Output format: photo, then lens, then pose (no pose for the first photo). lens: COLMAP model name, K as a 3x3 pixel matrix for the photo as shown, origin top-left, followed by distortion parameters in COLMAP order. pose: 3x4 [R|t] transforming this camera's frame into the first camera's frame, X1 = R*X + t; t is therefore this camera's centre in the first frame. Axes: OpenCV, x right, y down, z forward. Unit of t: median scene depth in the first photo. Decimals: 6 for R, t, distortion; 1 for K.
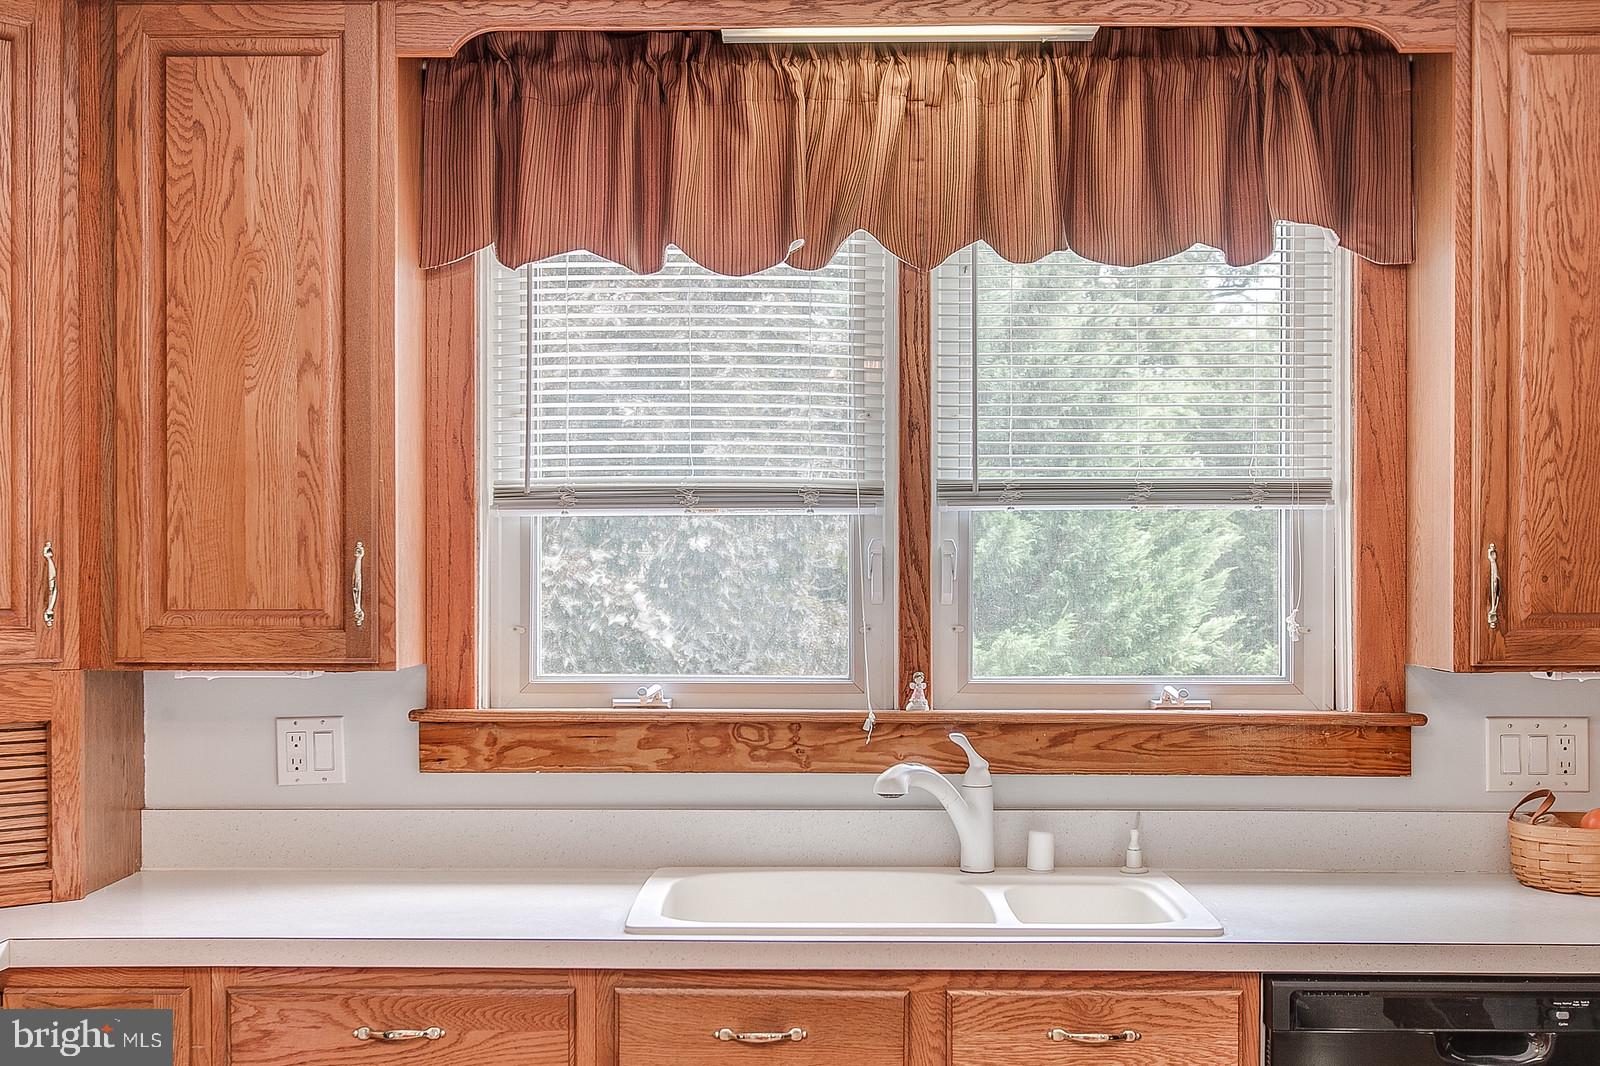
lens RADIAL K [[1945.2, 0, 788.7], [0, 1945.2, 606.6], [0, 0, 1]] dist [-0.018041, 0.000000]
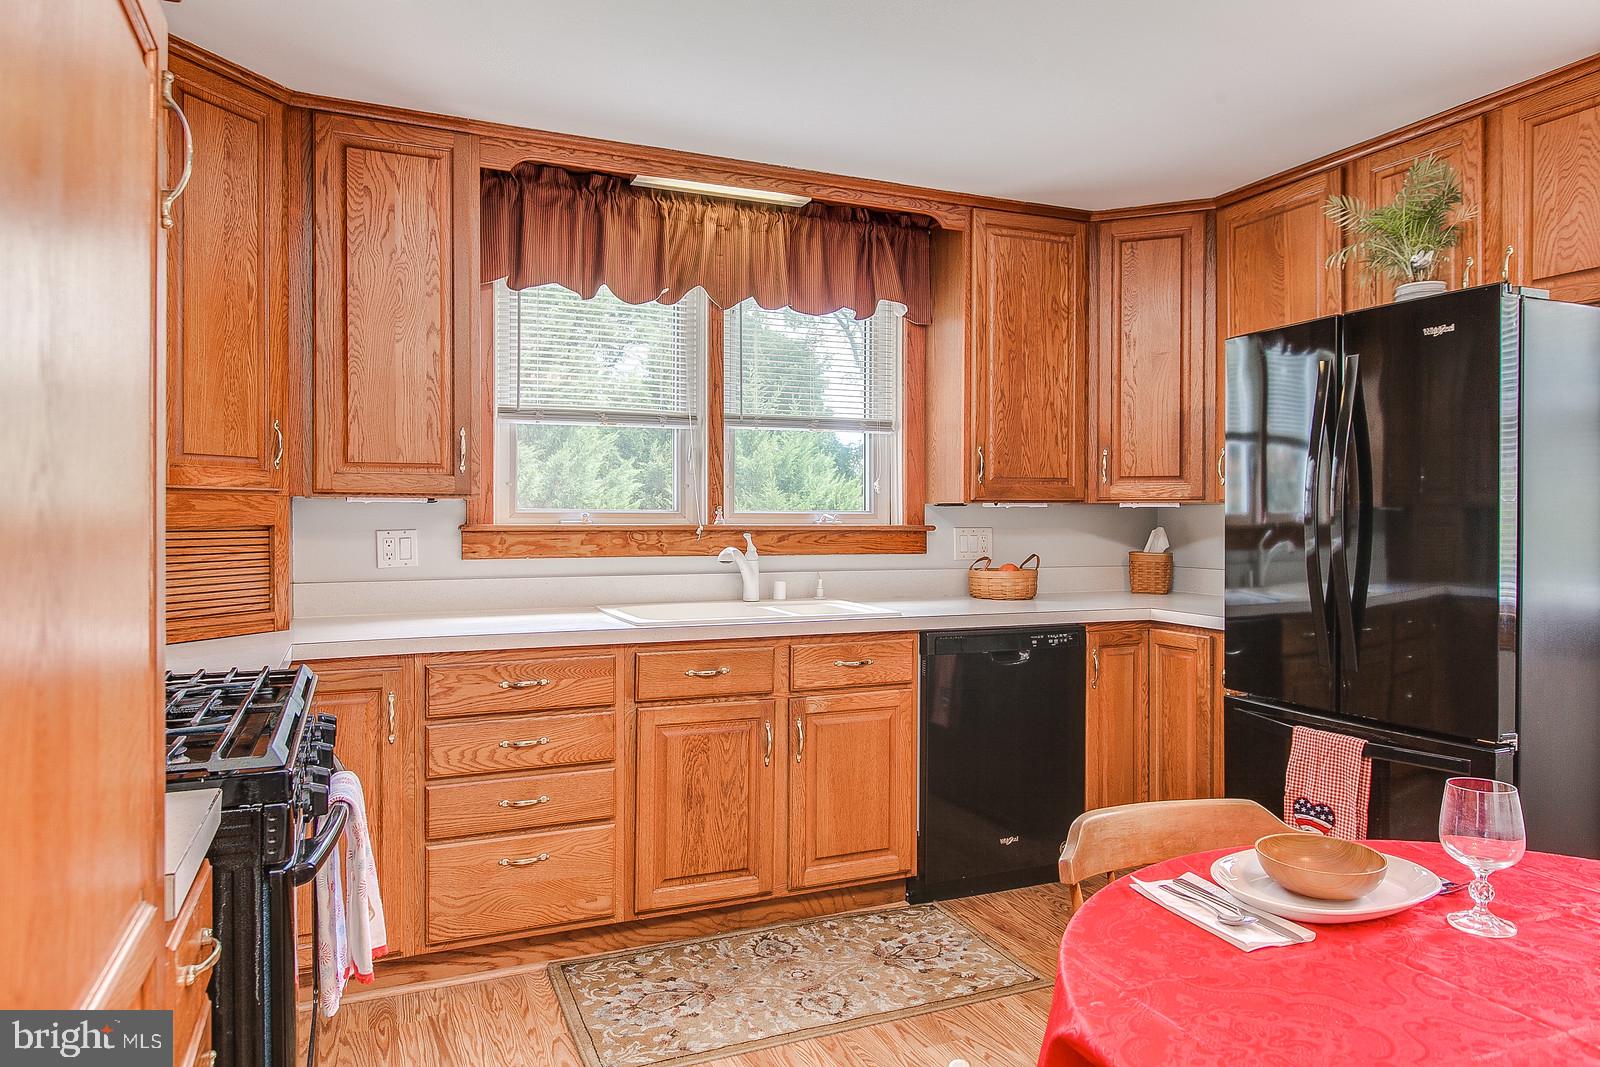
lens RADIAL K [[1005.1, 0, 796.3], [0, 1005.1, 527.3], [0, 0, 1]] dist [-0.000181, 0.000353]
pose [[0.912817, -0.003054, 0.408358, -0.295719], [0.003460, 0.999994, -0.000254, 0.057521], [-0.408355, 0.001645, 0.912822, 0.001763]]
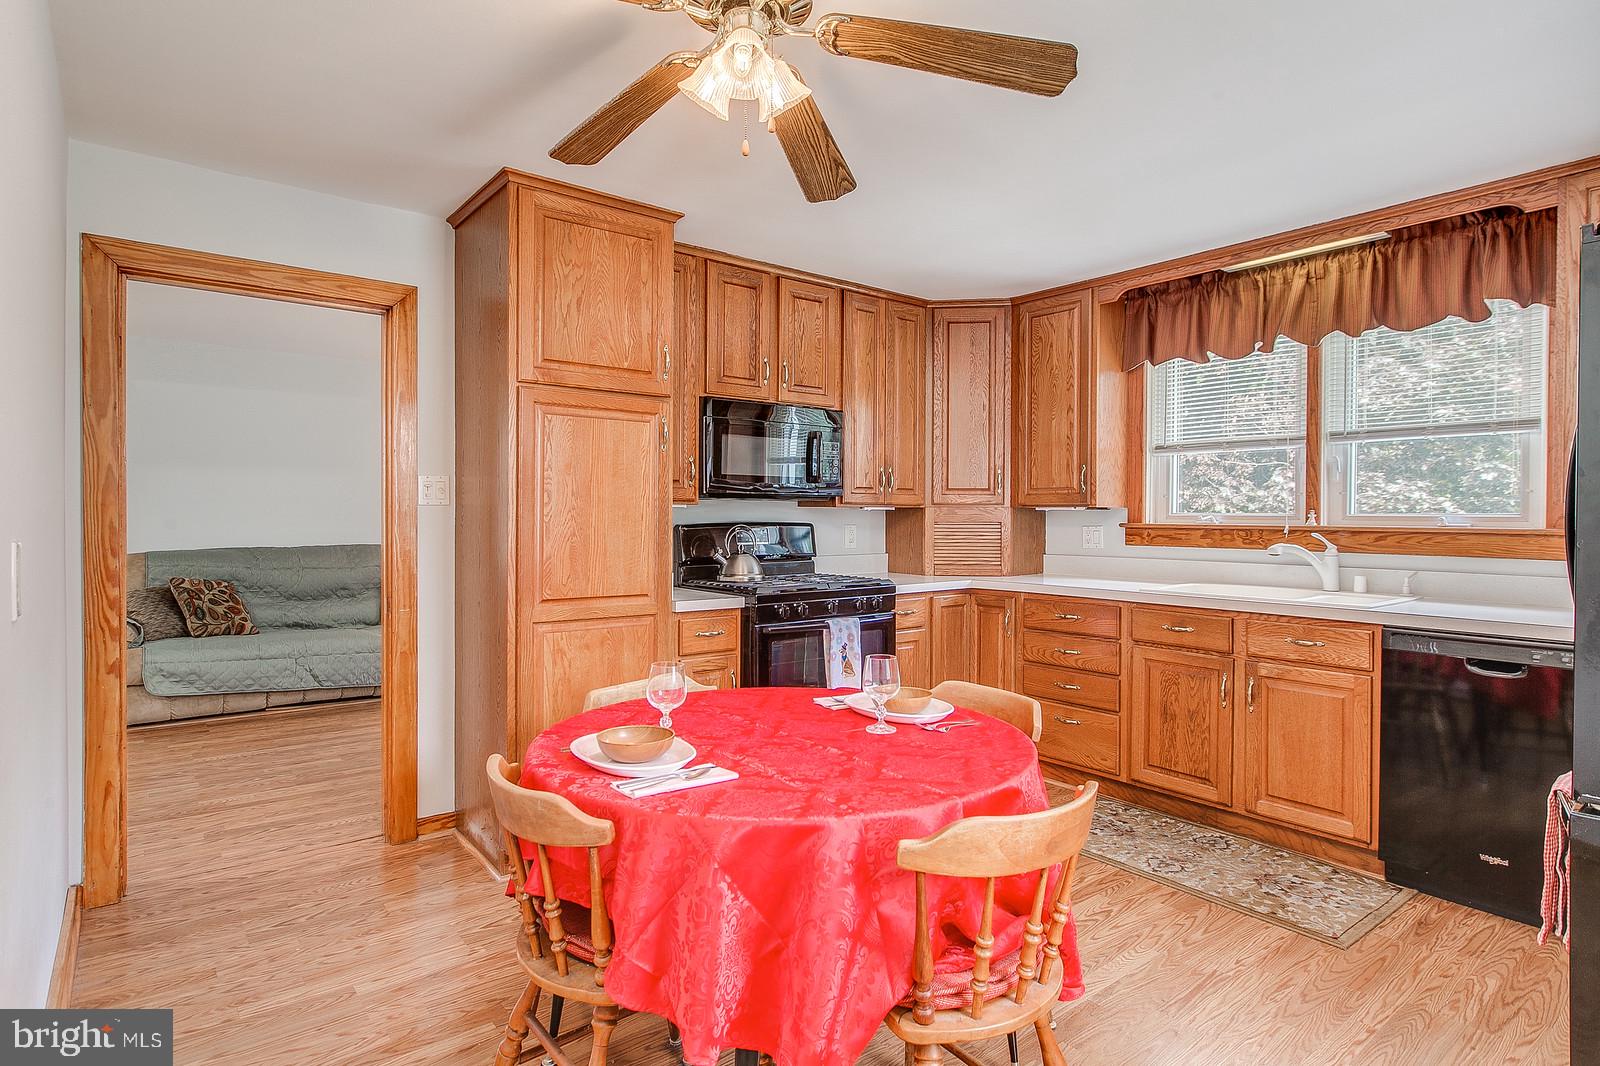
lens RADIAL K [[848.5, 0, 795.8], [0, 848.5, 527.2], [0, 0, 1]] dist [0.000050, -0.001622]
pose [[0.629695, 0.012981, -0.776734, 0.496658], [-0.011626, 0.999906, 0.007285, 0.056270], [0.776755, 0.004442, 0.629787, -0.188319]]
